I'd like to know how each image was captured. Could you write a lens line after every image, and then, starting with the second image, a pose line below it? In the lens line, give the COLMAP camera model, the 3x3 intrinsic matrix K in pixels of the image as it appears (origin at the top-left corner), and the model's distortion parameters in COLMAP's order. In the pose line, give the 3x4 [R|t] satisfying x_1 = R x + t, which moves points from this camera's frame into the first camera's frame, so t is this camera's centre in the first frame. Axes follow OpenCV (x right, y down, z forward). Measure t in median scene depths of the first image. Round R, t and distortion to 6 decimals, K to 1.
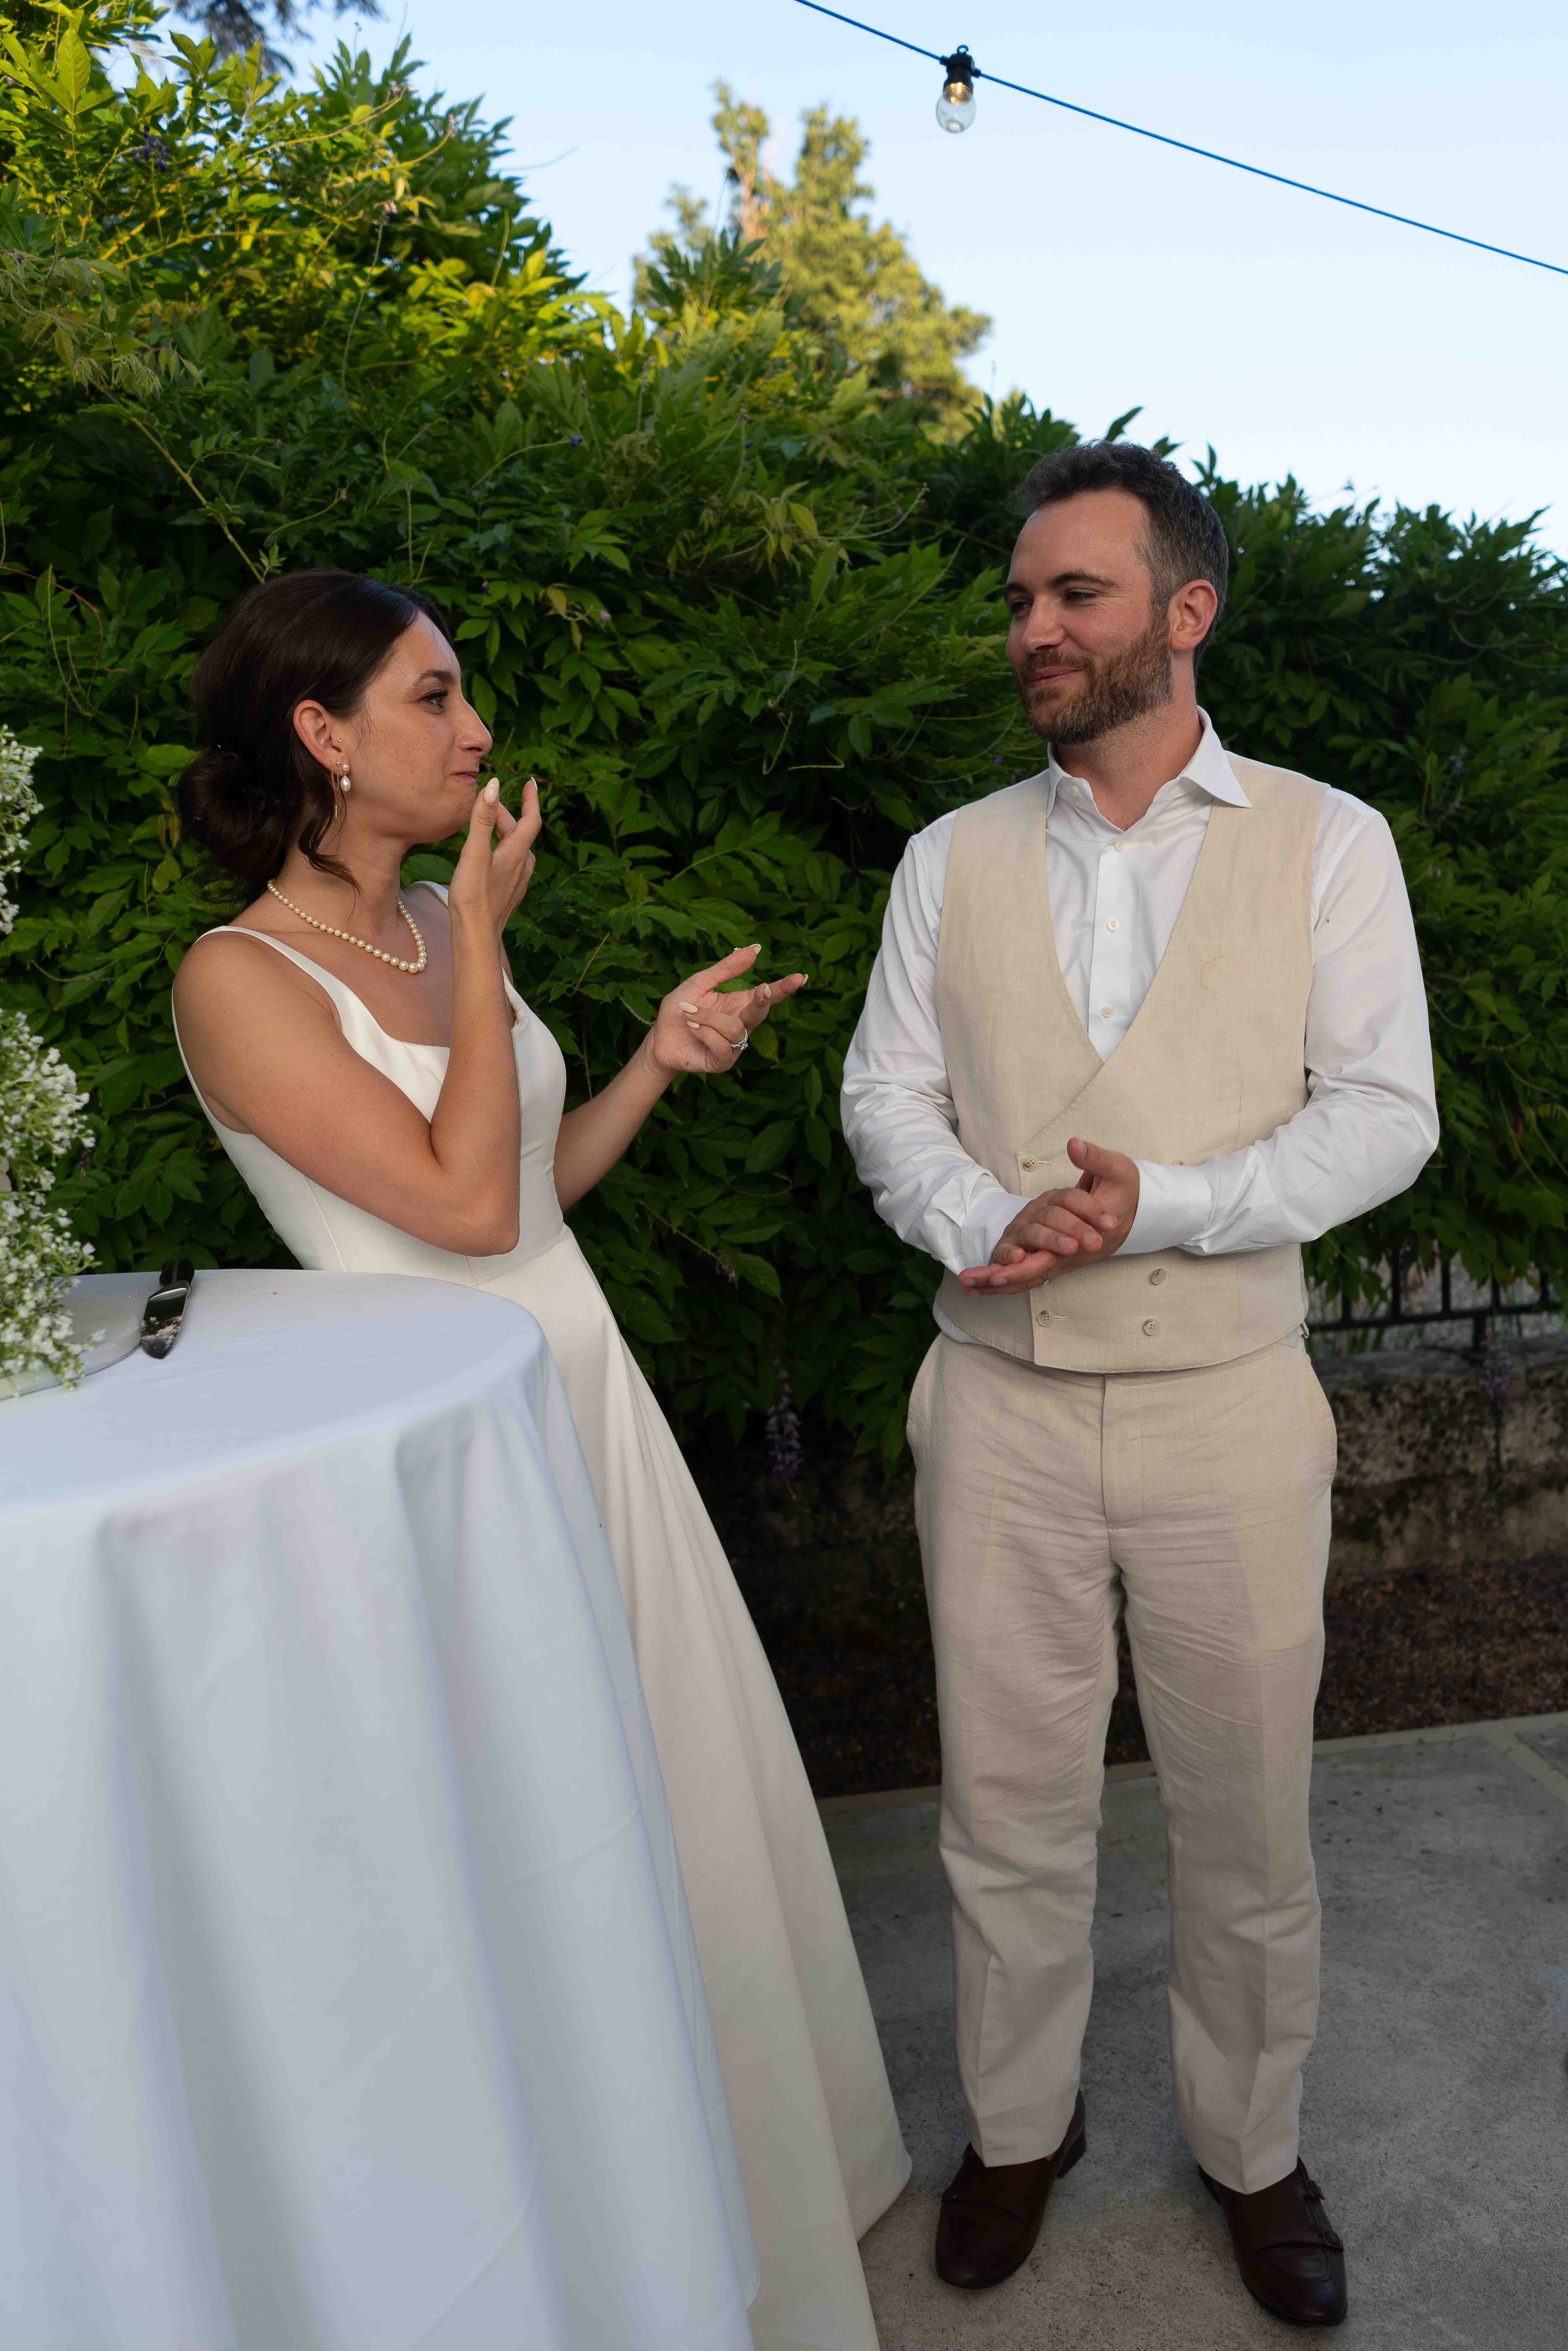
lens RADIAL K [[1785.8, 0, 776.5], [0, 1785.8, 1176.2], [0, 0, 1]] dist [-0.024656, 0.005165]
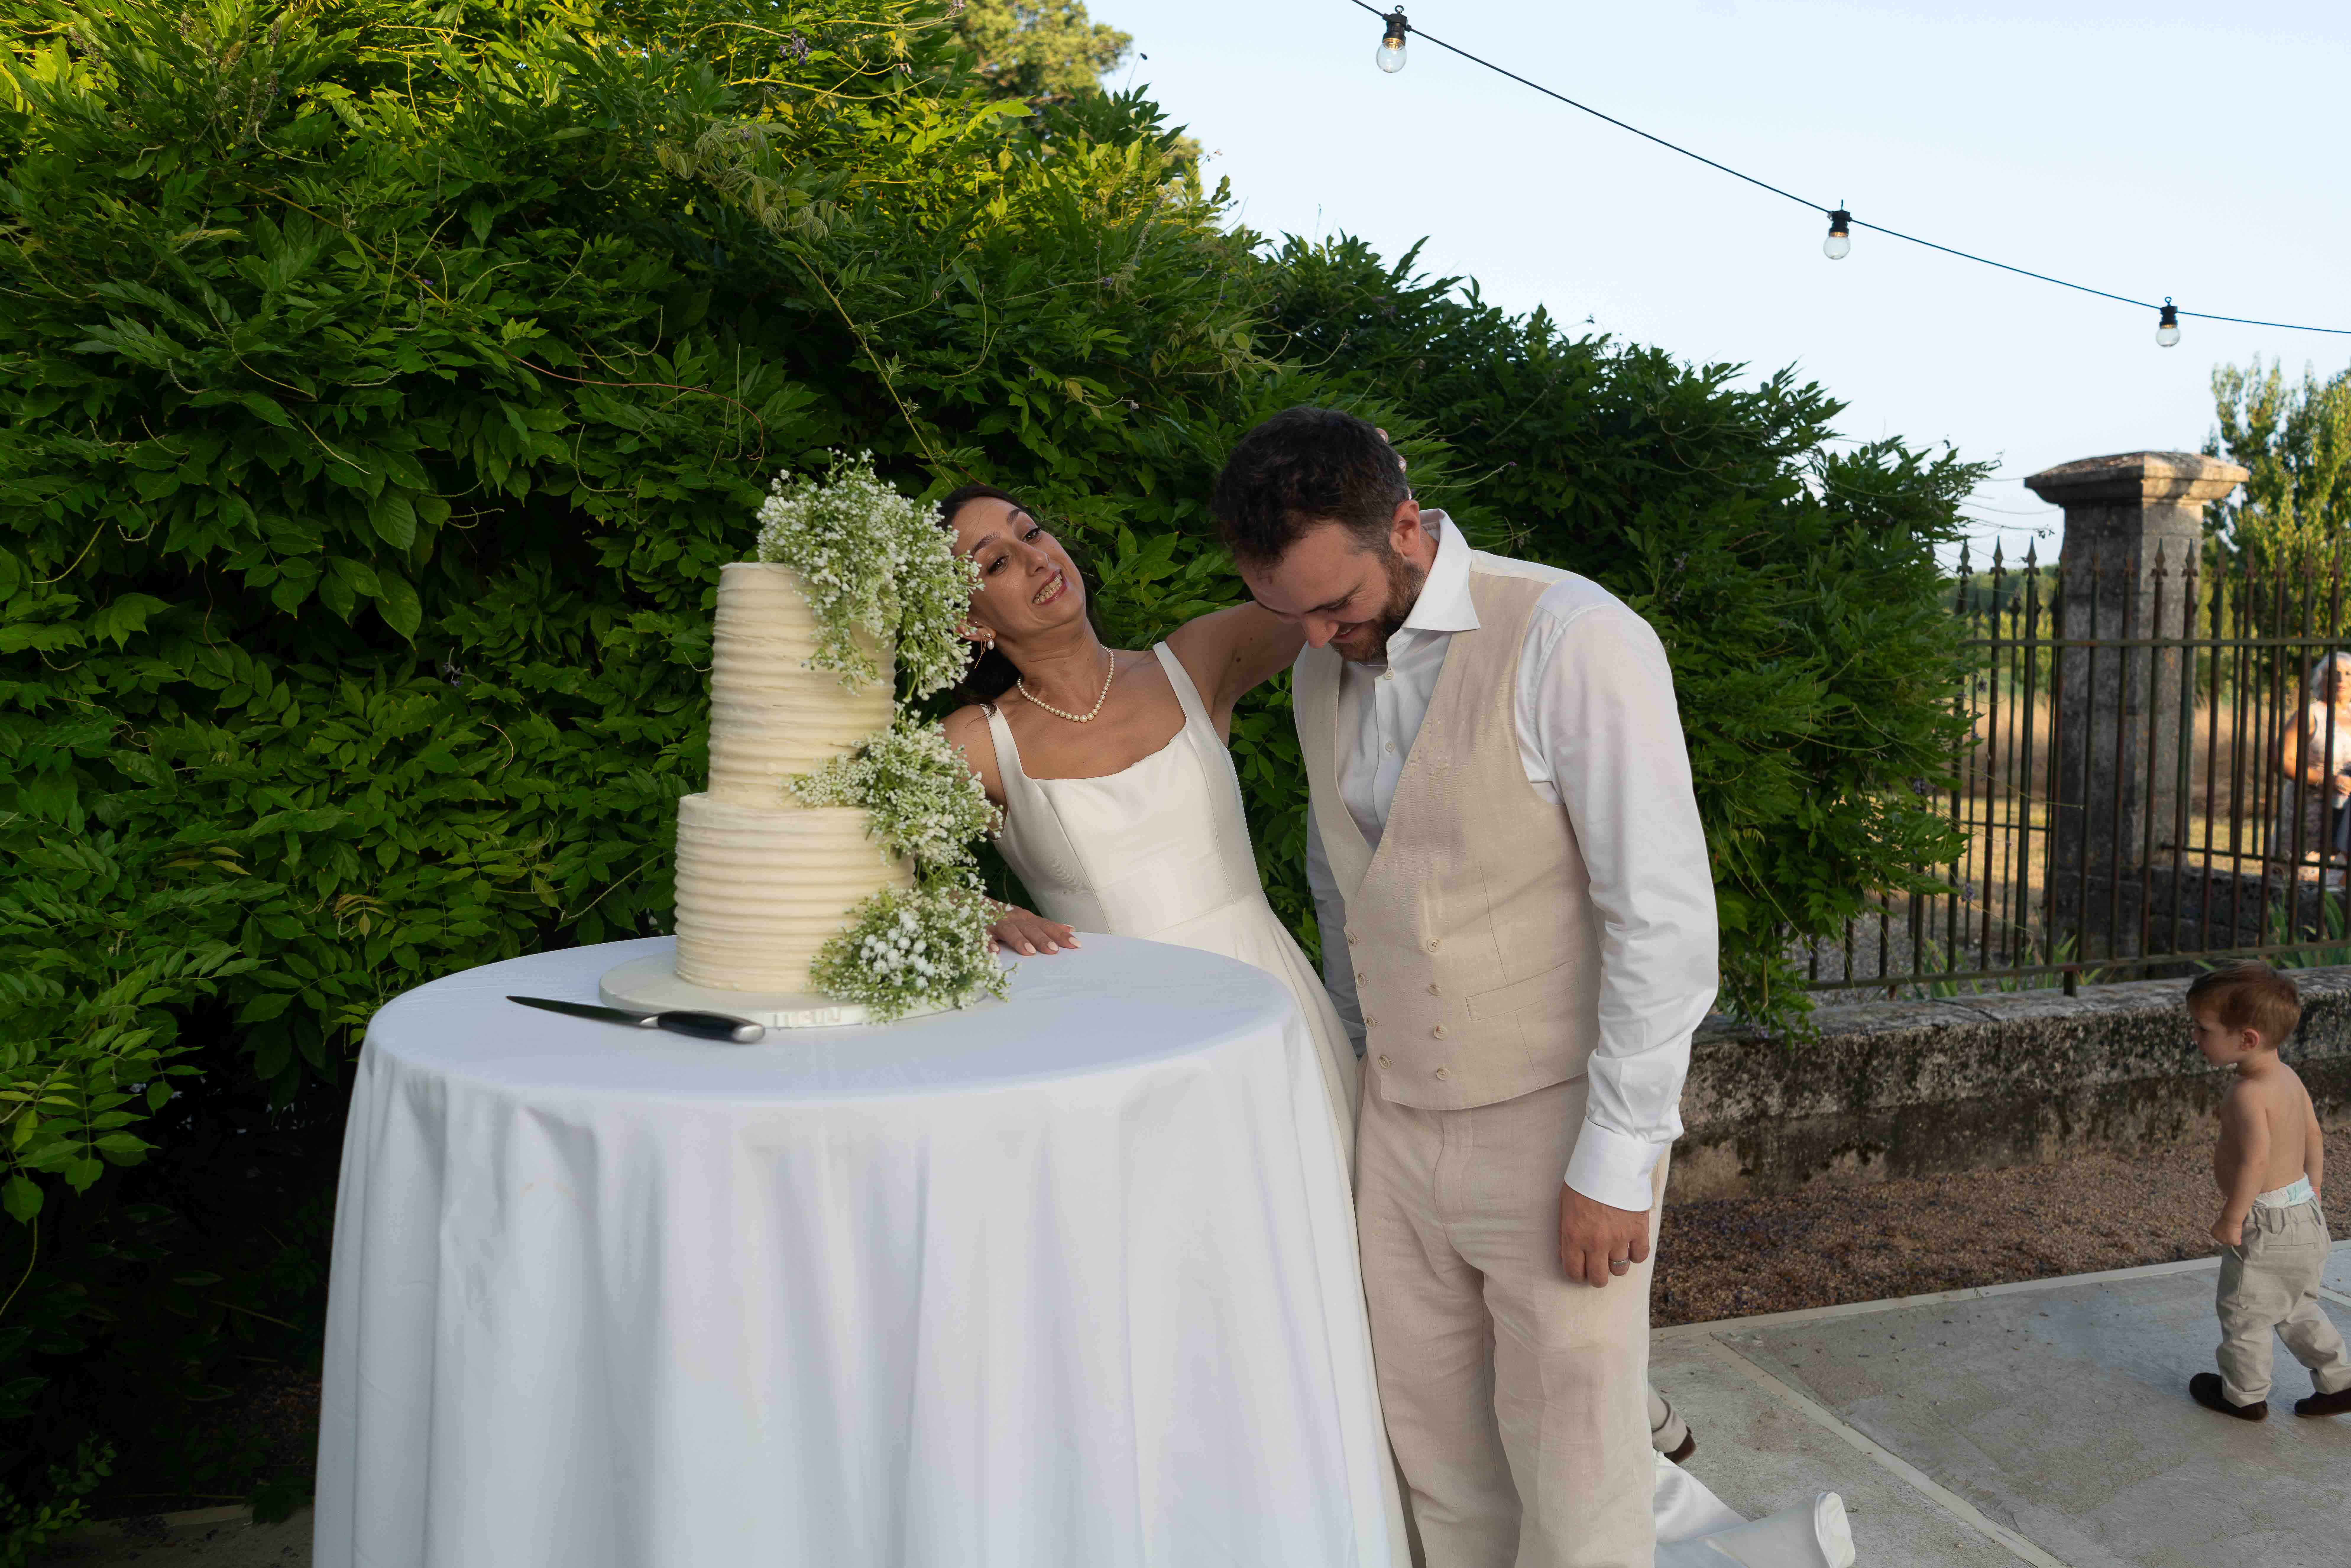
lens RADIAL K [[1796.0, 0, 1169.7], [0, 1796.0, 795.0], [0, 0, 1]] dist [-0.024609, -0.000585]
pose [[0.983730, 0.041517, 0.174789, -0.145625], [-0.035009, 0.998580, -0.040155, 0.000733], [-0.176208, 0.033382, 0.983787, -0.136795]]
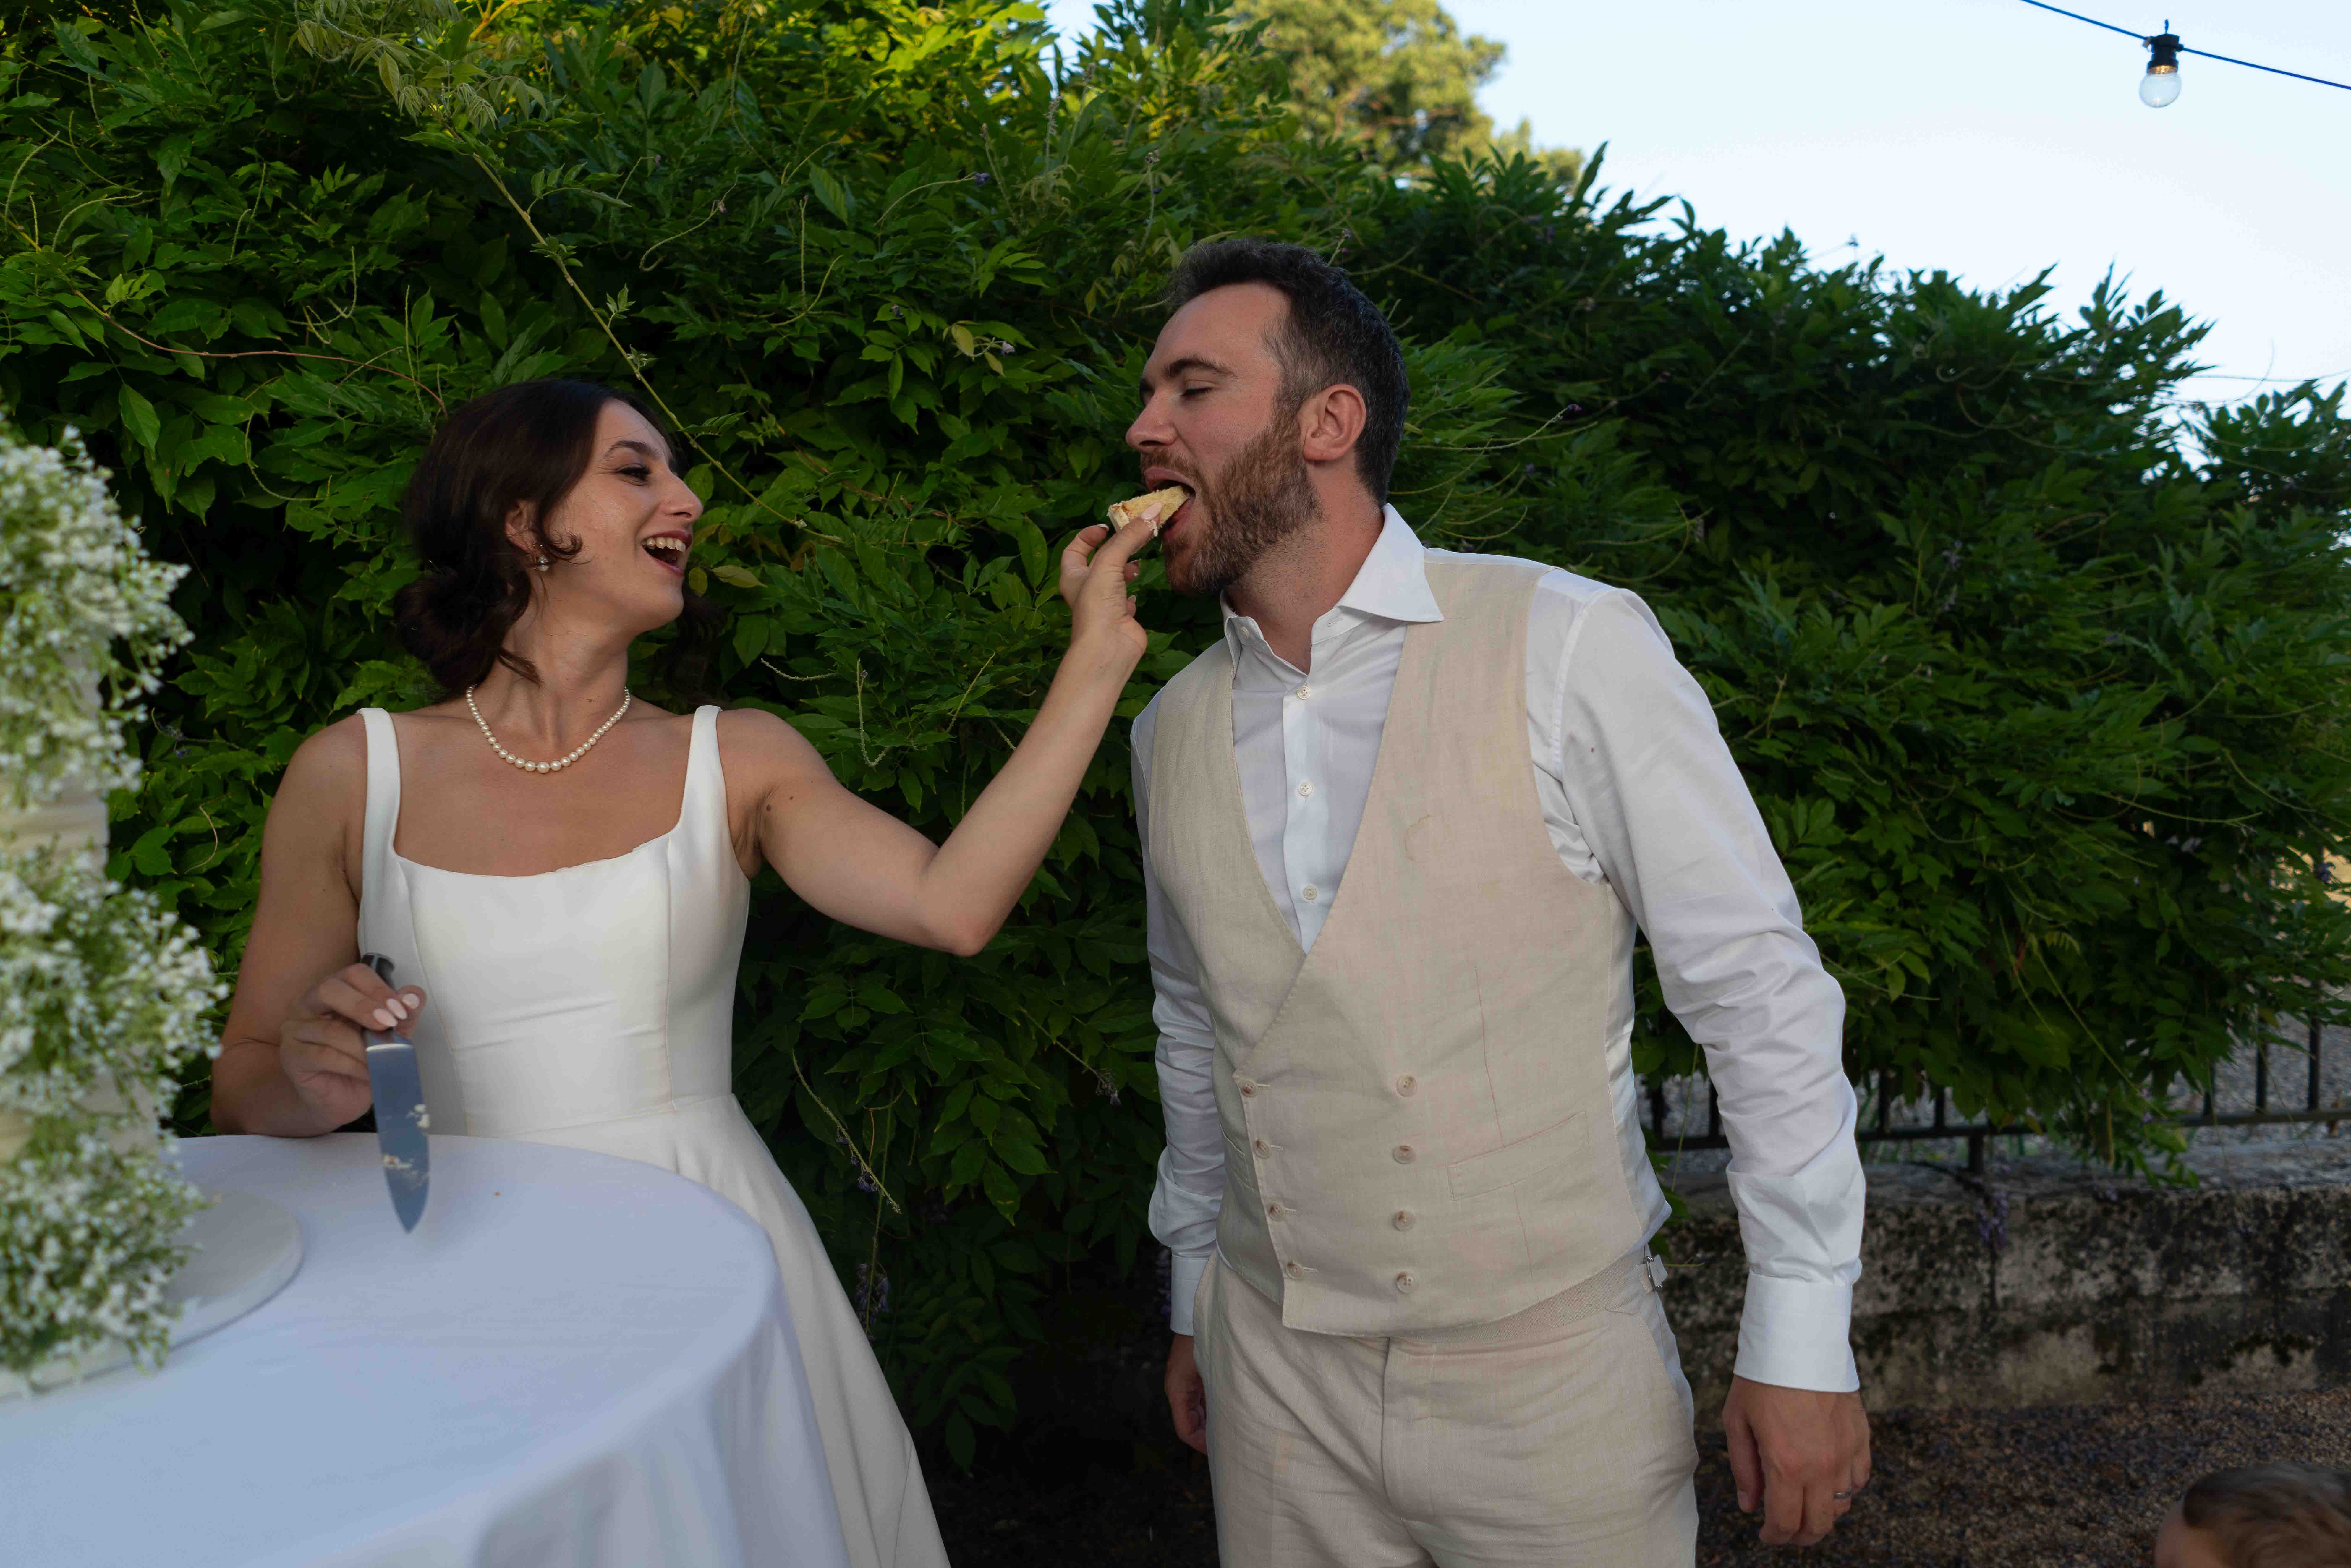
lens RADIAL K [[1791.3, 0, 1168.8], [0, 1791.3, 789.3], [0, 0, 1]] dist [-0.025855, -0.002781]
pose [[0.997638, 0.042385, -0.054062, 0.024529], [-0.045197, 0.997630, -0.051882, -0.032972], [0.051734, 0.054203, 0.997189, 0.059752]]
